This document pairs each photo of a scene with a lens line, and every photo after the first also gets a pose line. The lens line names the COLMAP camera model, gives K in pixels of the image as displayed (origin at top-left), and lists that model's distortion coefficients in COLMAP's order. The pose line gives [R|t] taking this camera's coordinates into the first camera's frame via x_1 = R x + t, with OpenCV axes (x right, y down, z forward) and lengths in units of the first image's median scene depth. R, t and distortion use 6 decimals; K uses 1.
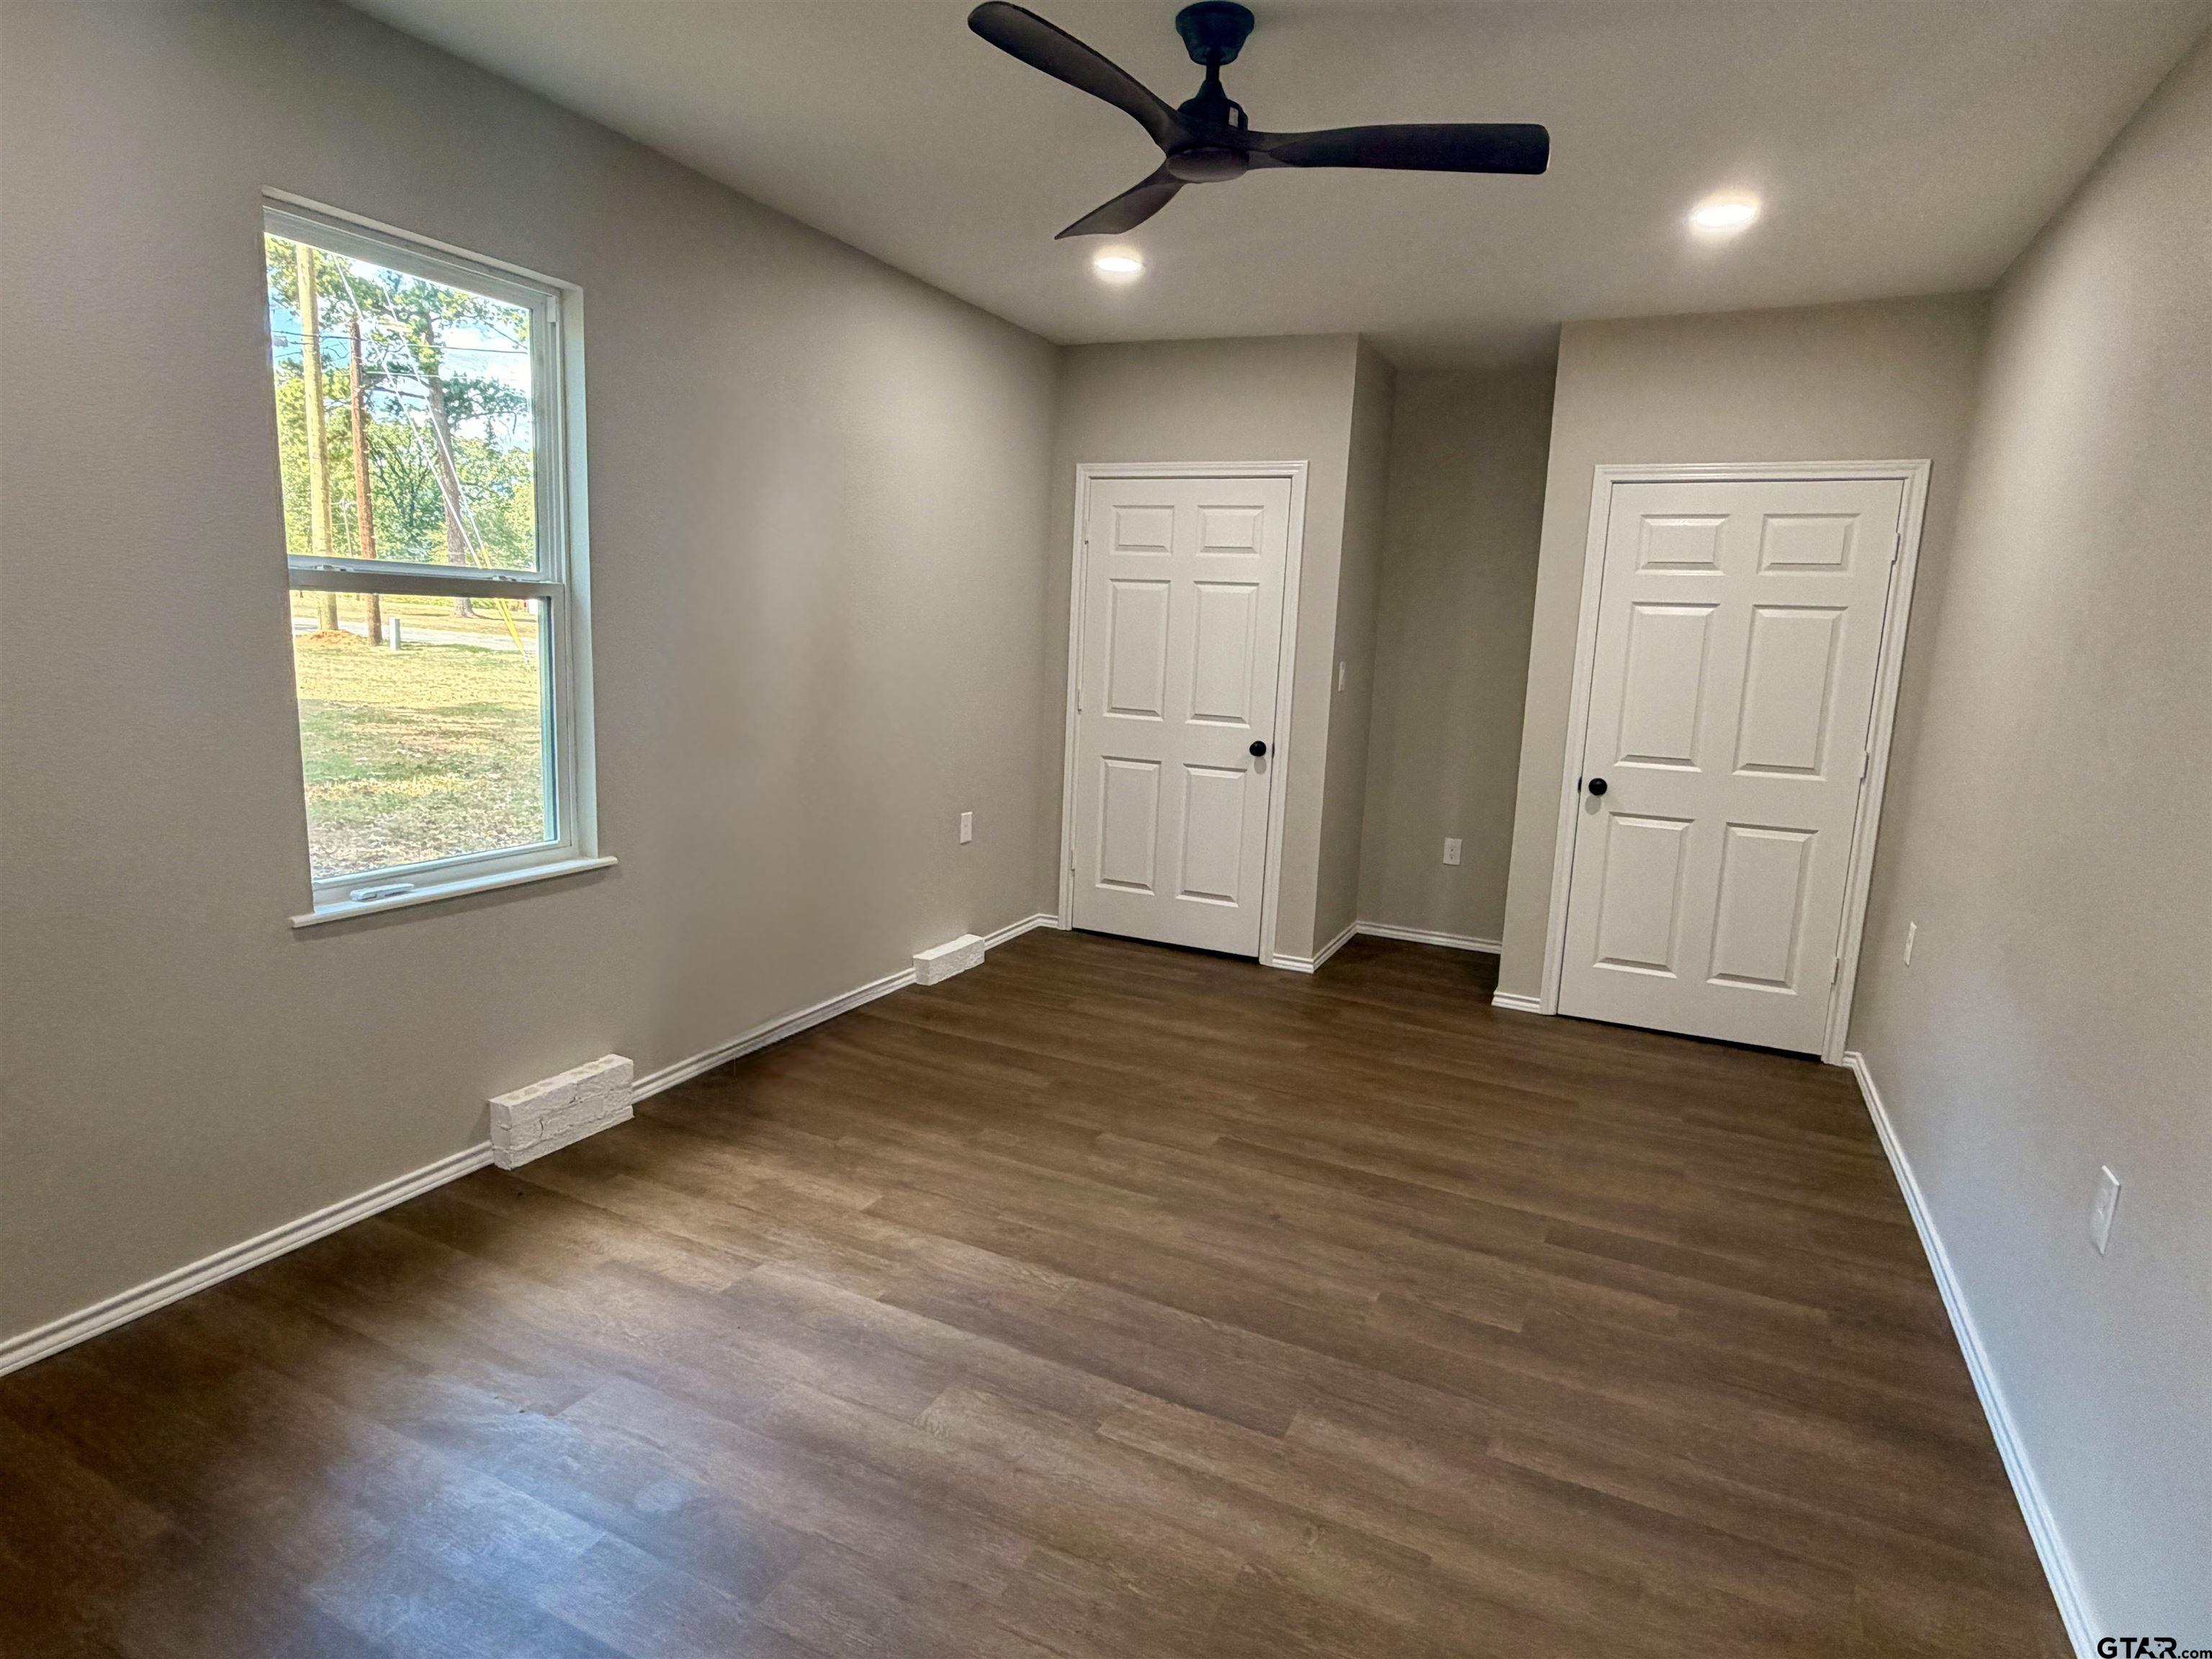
lens RADIAL K [[1235.2, 0, 1111.7], [0, 1235.2, 834.1], [0, 0, 1]] dist [-0.000683, -0.000328]
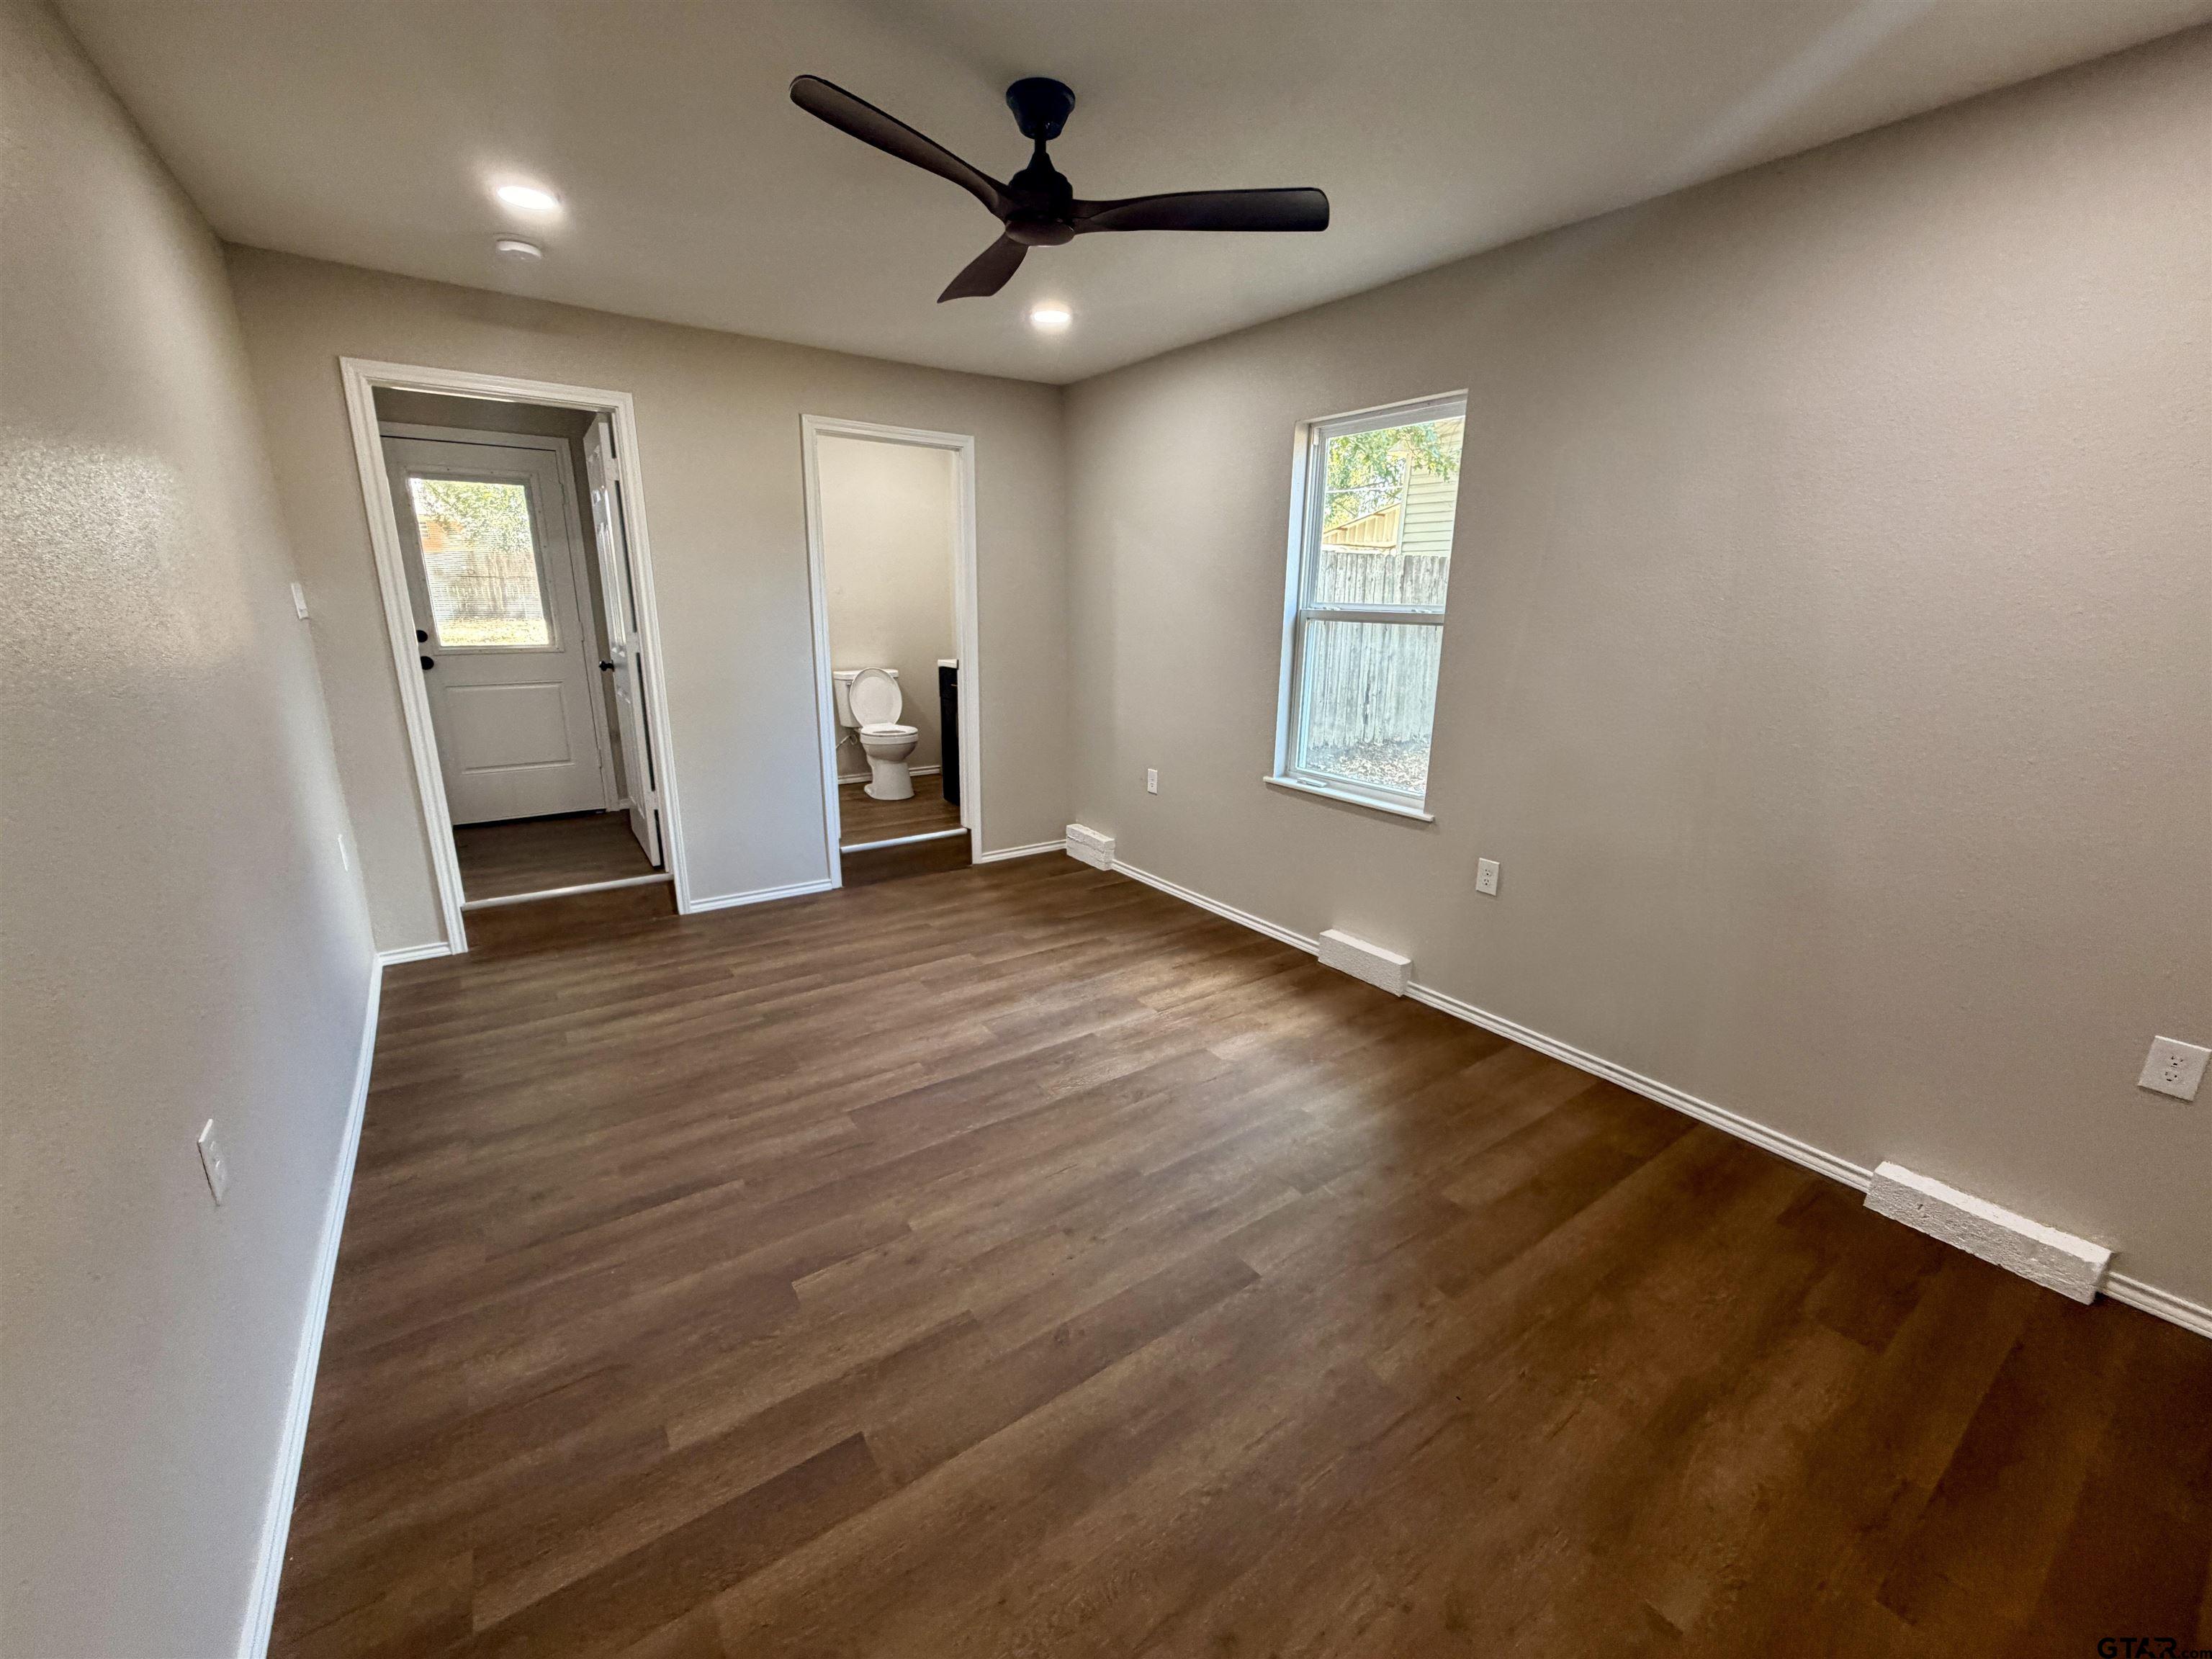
lens RADIAL K [[888.9, 0, 1101.2], [0, 888.9, 829.7], [0, 0, 1]] dist [0.002049, -0.000394]
pose [[-0.499614, 0.172482, -0.848903, 0.758495], [-0.179730, 0.938011, 0.296366, -0.238364], [0.847398, 0.300642, -0.437643, 1.399174]]
